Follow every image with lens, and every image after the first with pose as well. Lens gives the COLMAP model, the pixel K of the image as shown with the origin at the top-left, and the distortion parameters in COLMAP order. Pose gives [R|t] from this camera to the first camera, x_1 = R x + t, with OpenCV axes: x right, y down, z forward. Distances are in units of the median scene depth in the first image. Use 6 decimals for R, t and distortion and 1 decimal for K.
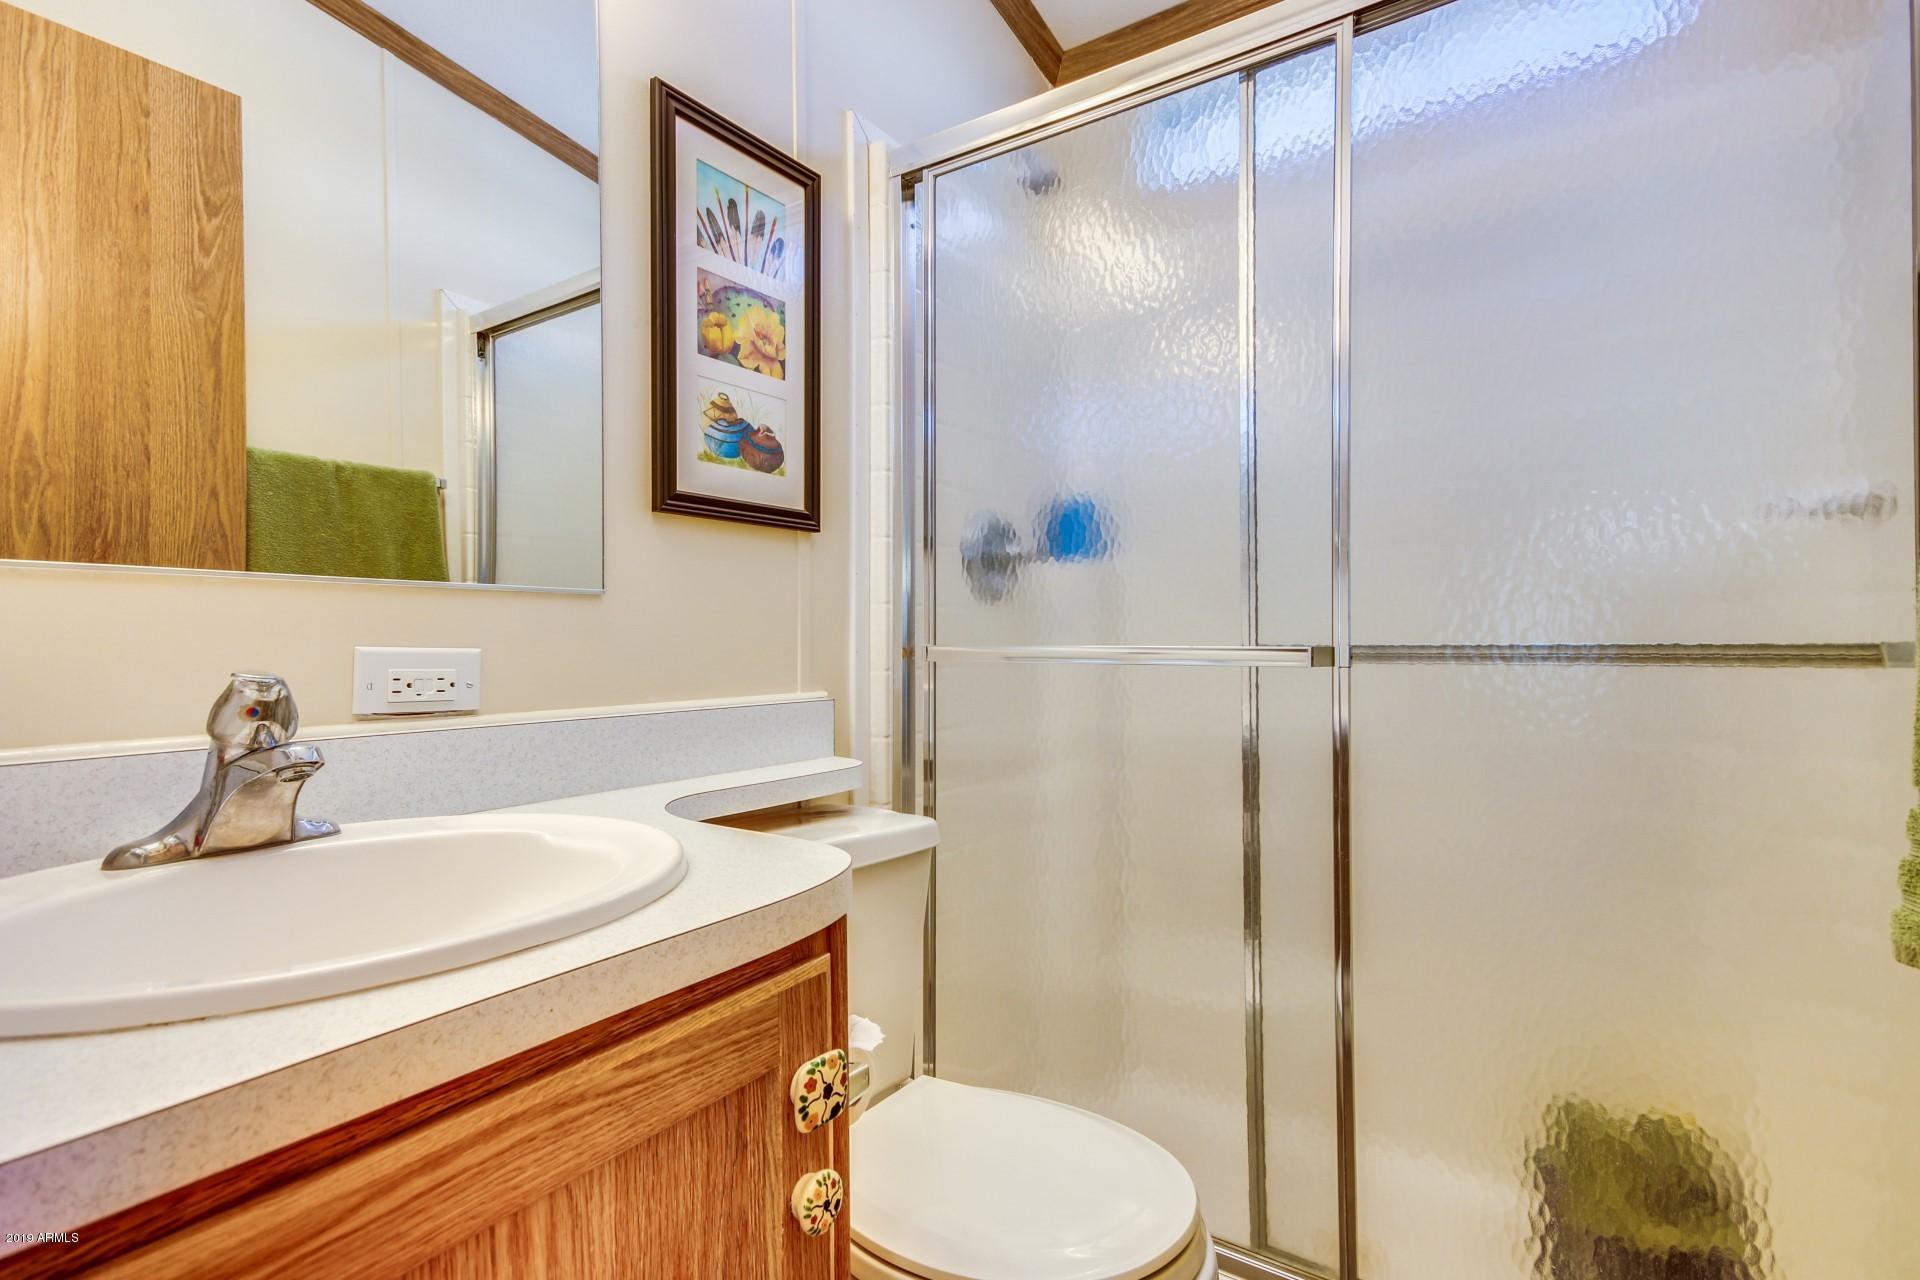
lens RADIAL K [[907.5, 0, 964.3], [0, 907.5, 646.2], [0, 0, 1]] dist [-0.004610, -0.000513]
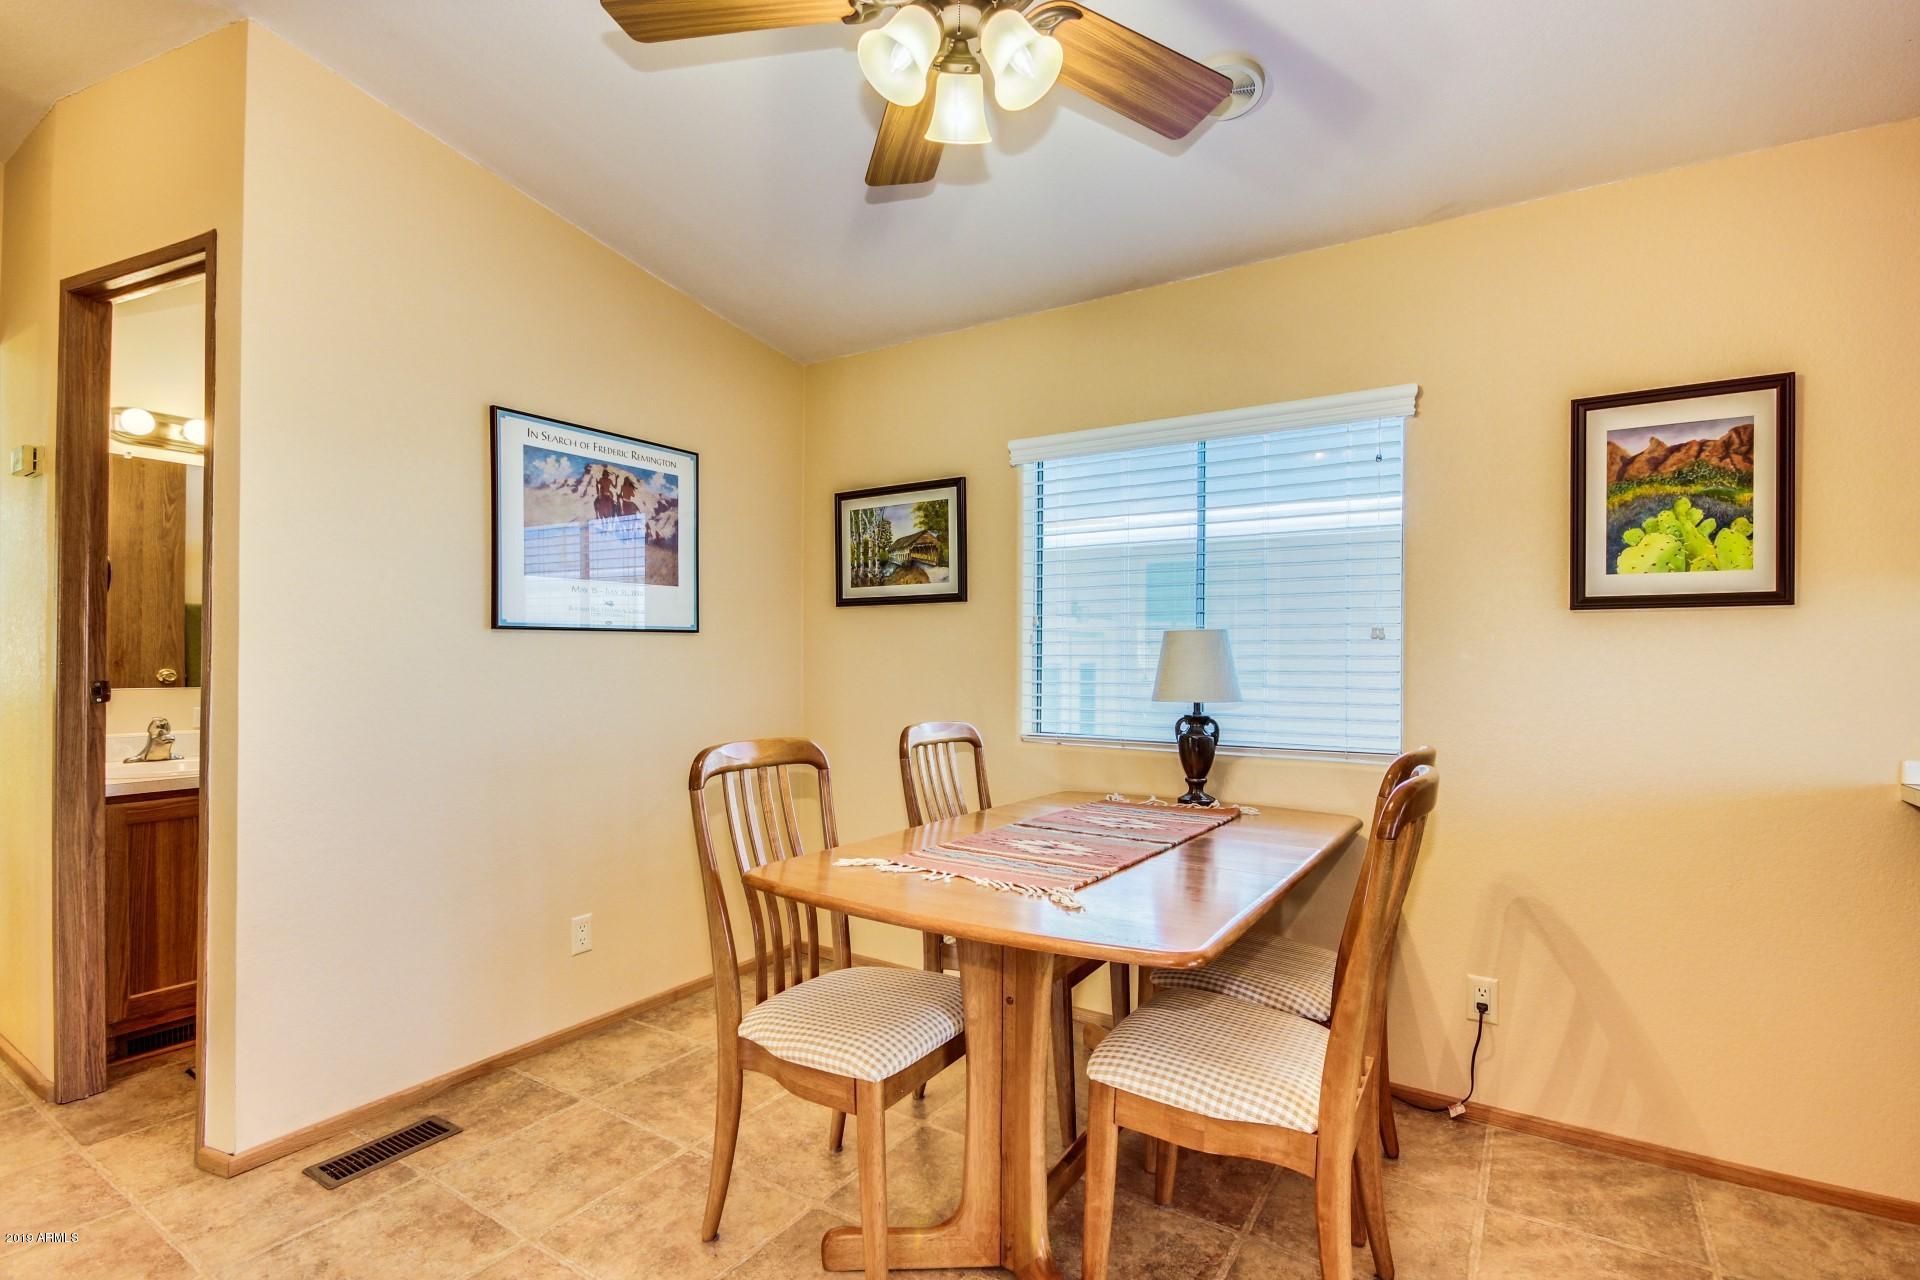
lens RADIAL K [[907.5, 0, 957.8], [0, 907.5, 647.6], [0, 0, 1]] dist [-0.004610, -0.000513]
pose [[0.999885, 0.013576, -0.006826, 1.249869], [-0.013641, 0.999862, -0.009478, -0.129963], [0.006696, 0.009570, 0.999932, -1.347558]]
